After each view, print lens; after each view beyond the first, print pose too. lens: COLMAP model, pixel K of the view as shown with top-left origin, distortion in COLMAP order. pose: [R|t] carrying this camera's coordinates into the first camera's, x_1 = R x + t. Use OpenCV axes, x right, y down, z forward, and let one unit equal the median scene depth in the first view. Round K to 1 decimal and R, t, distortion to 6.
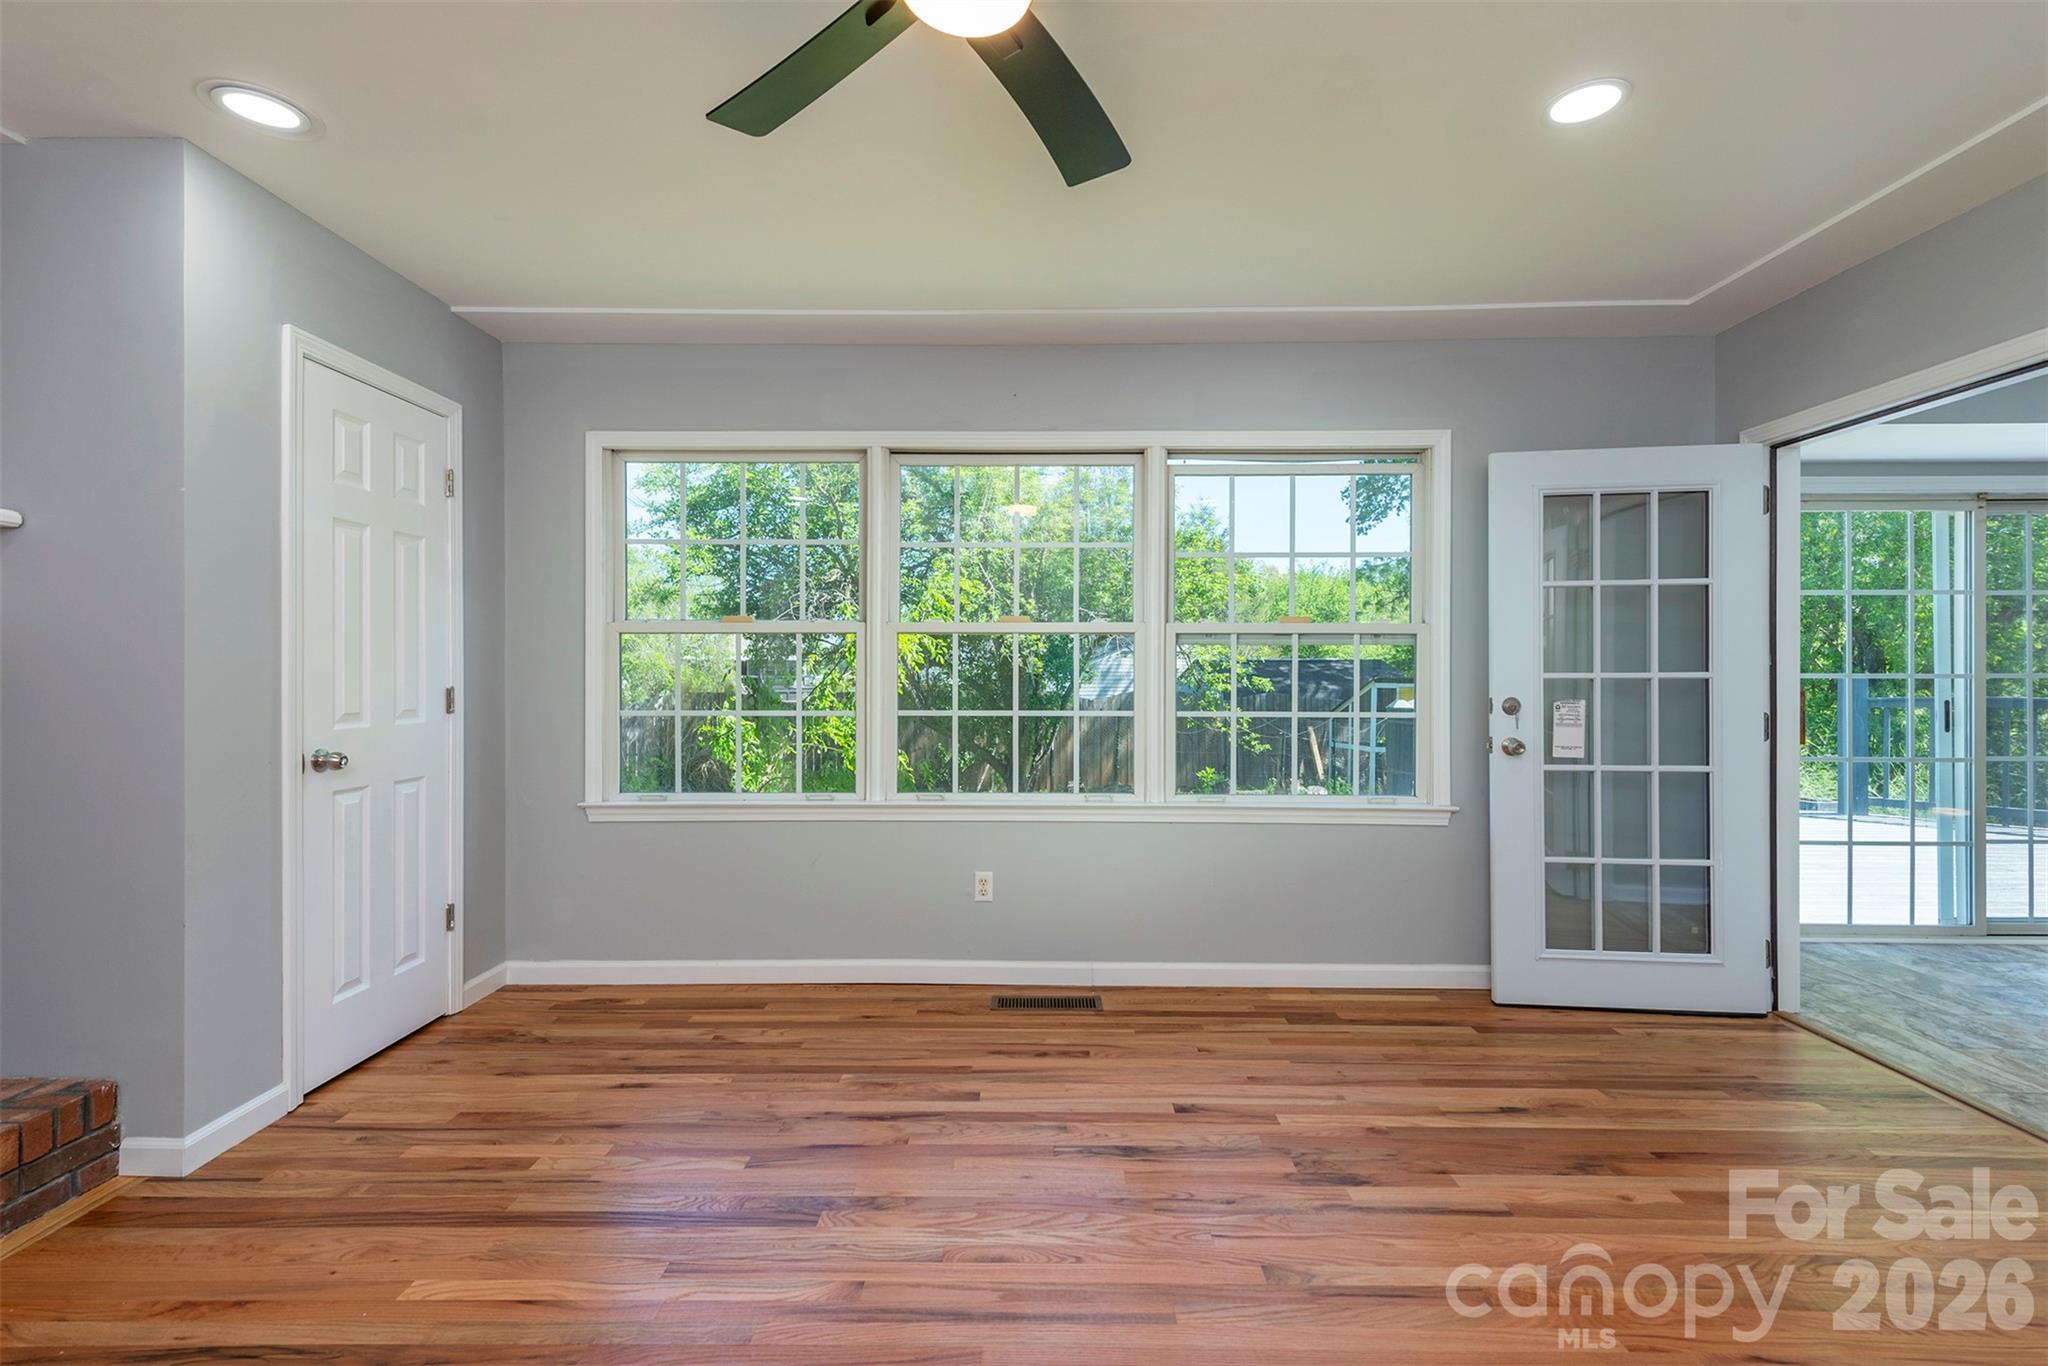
lens RADIAL K [[913.8, 0, 1030.3], [0, 913.8, 677.2], [0, 0, 1]] dist [0.015320, -0.007196]
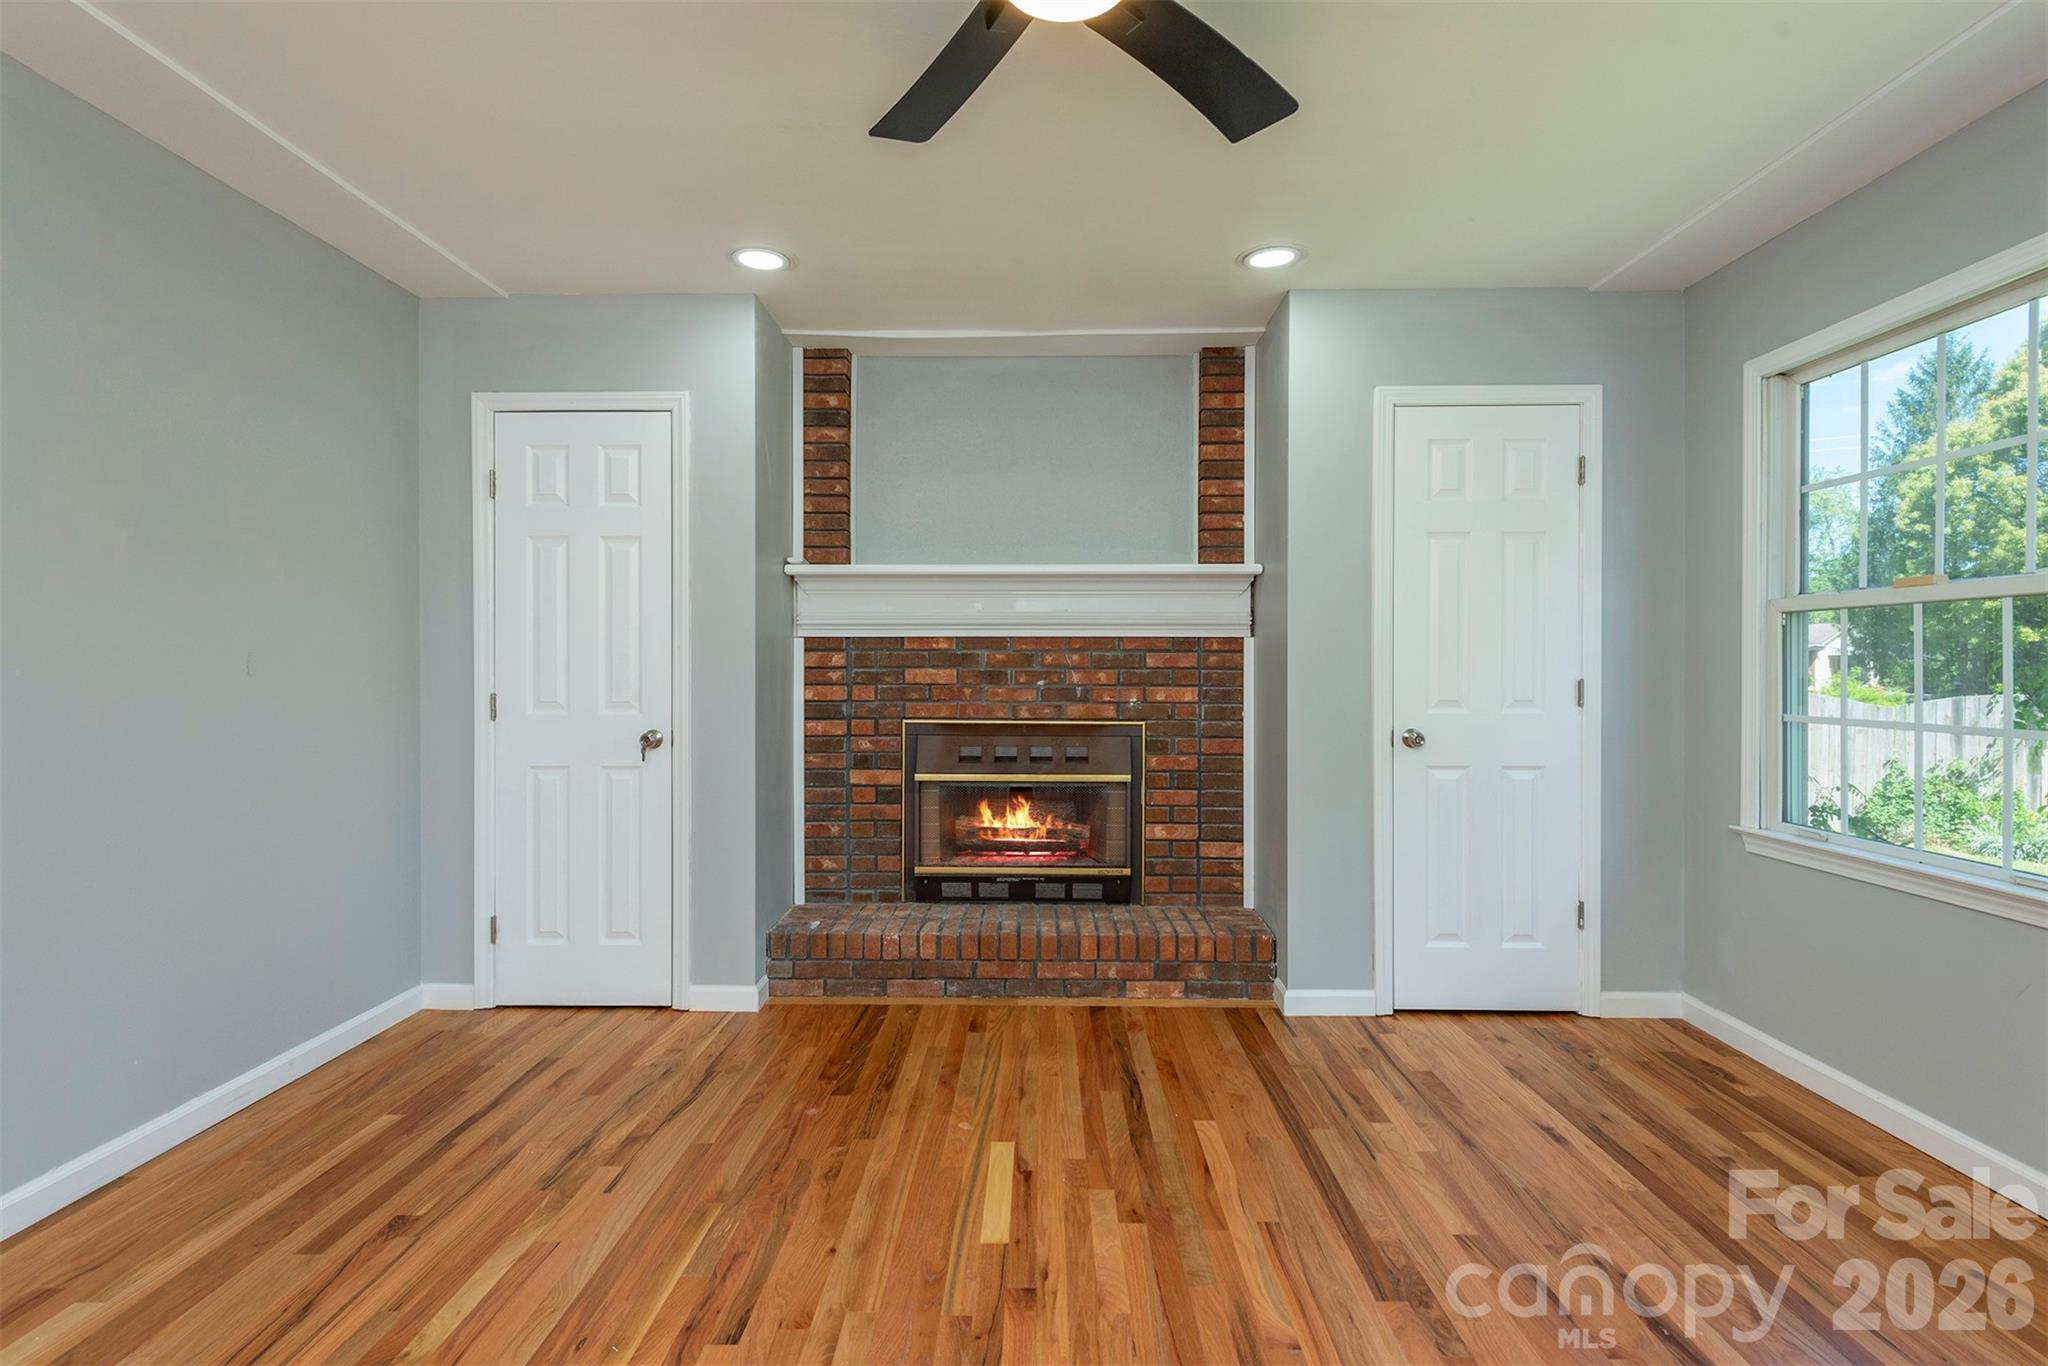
lens RADIAL K [[1001.6, 0, 1018.2], [0, 1001.6, 674.3], [0, 0, 1]] dist [0.010574, -0.001157]
pose [[-0.017068, 0.007999, -0.999822, 0.447368], [-0.005024, 0.999955, 0.008086, -0.000166], [0.999842, 0.005161, -0.017027, 0.420861]]
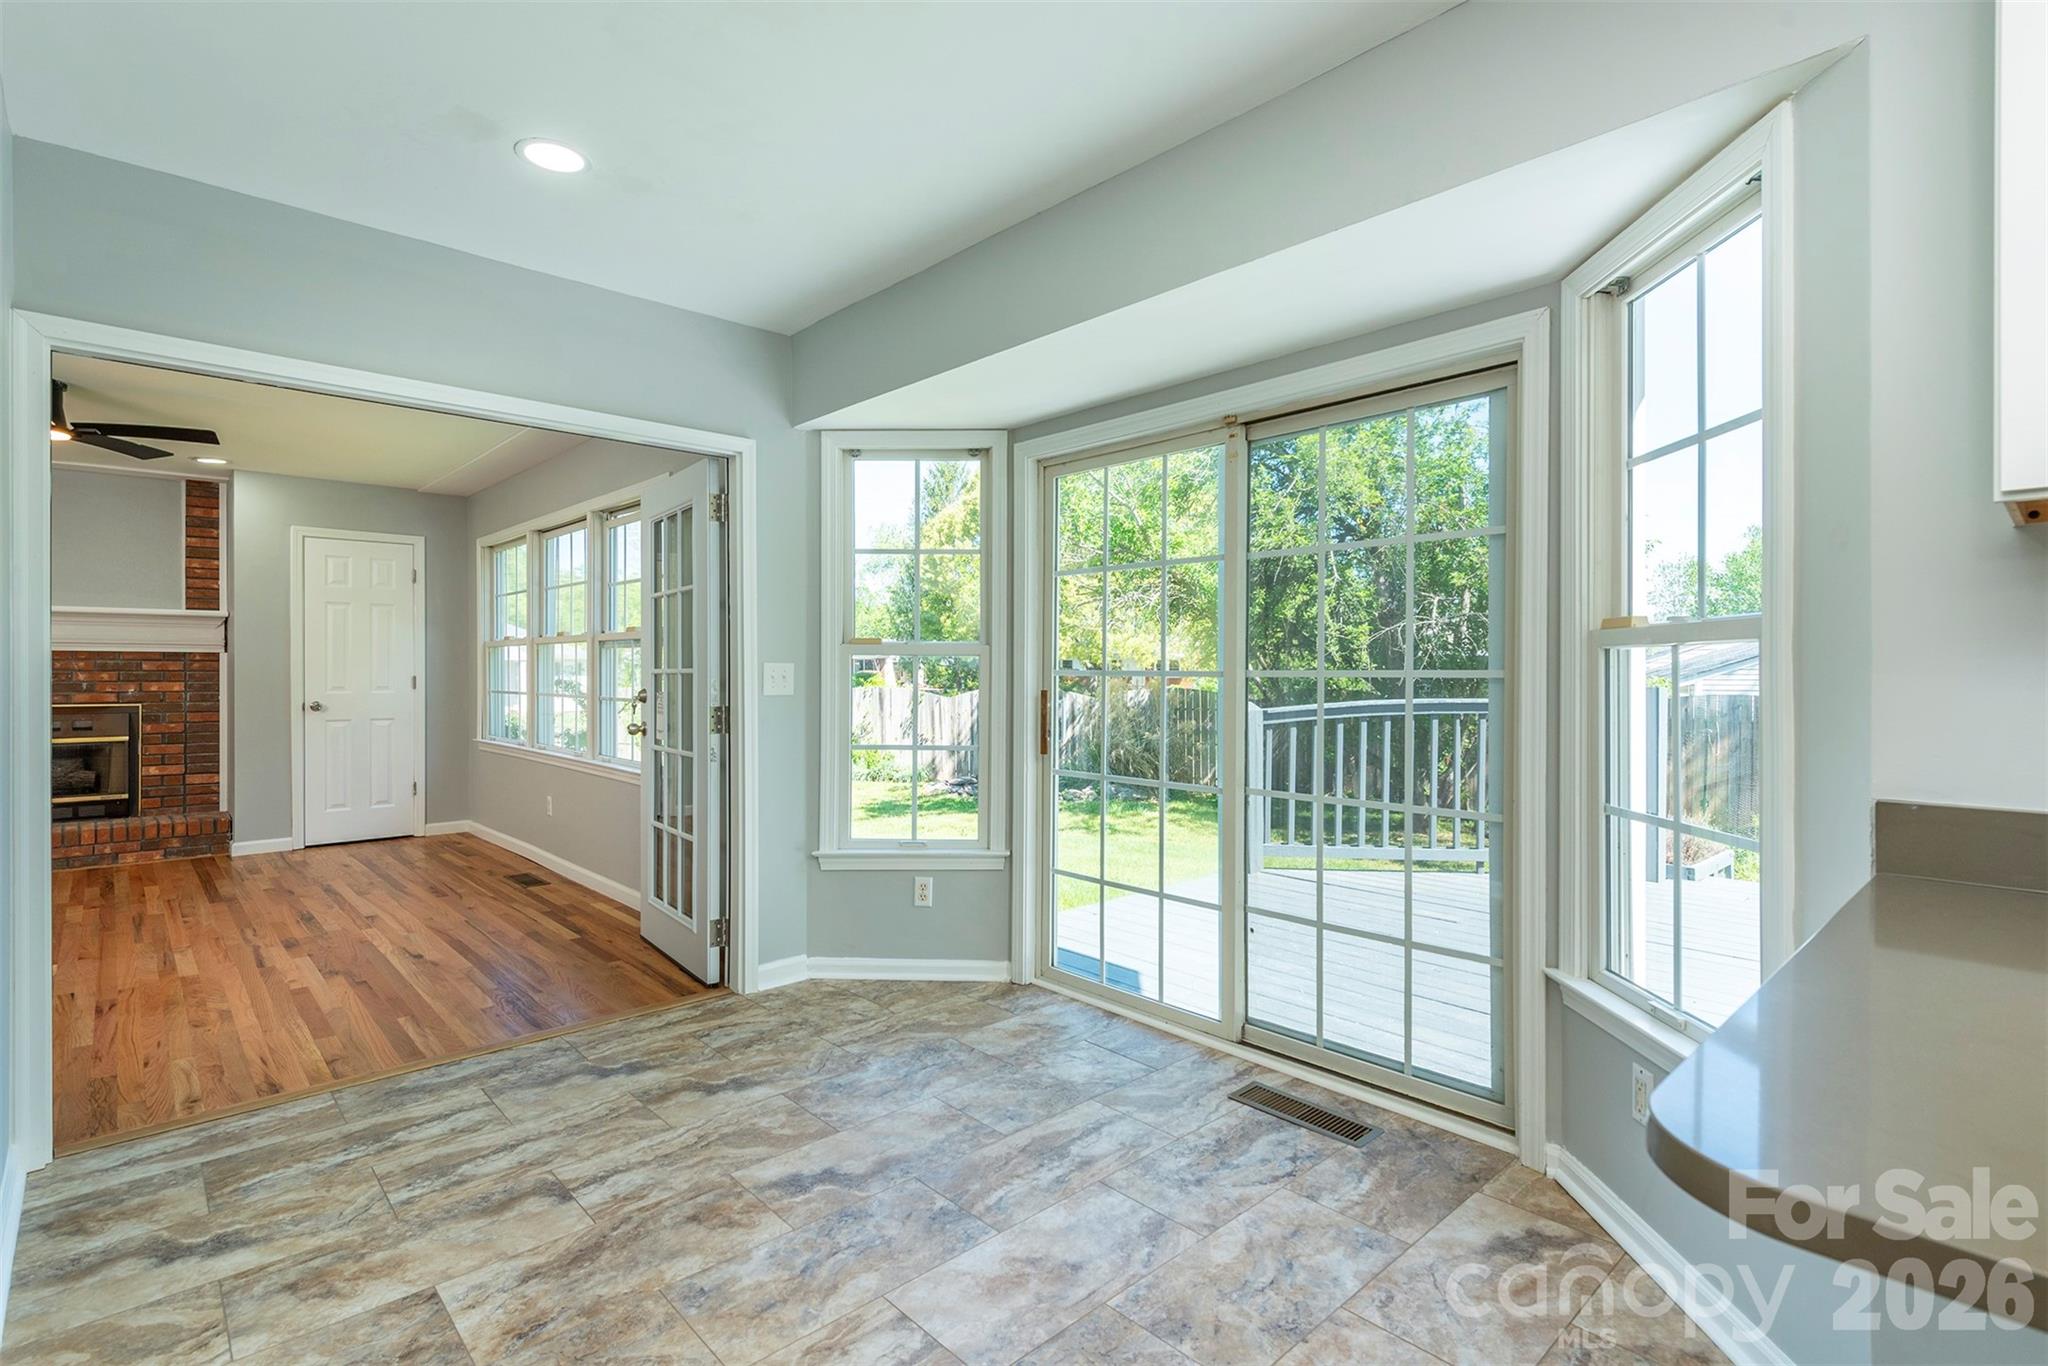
lens RADIAL K [[982.8, 0, 1049.2], [0, 982.8, 670.4], [0, 0, 1]] dist [0.014328, -0.008537]
pose [[0.694314, 0.000391, -0.719672, 1.934111], [-0.003604, 0.999989, -0.002933, -0.000049], [0.719664, 0.004630, 0.694308, 0.491677]]
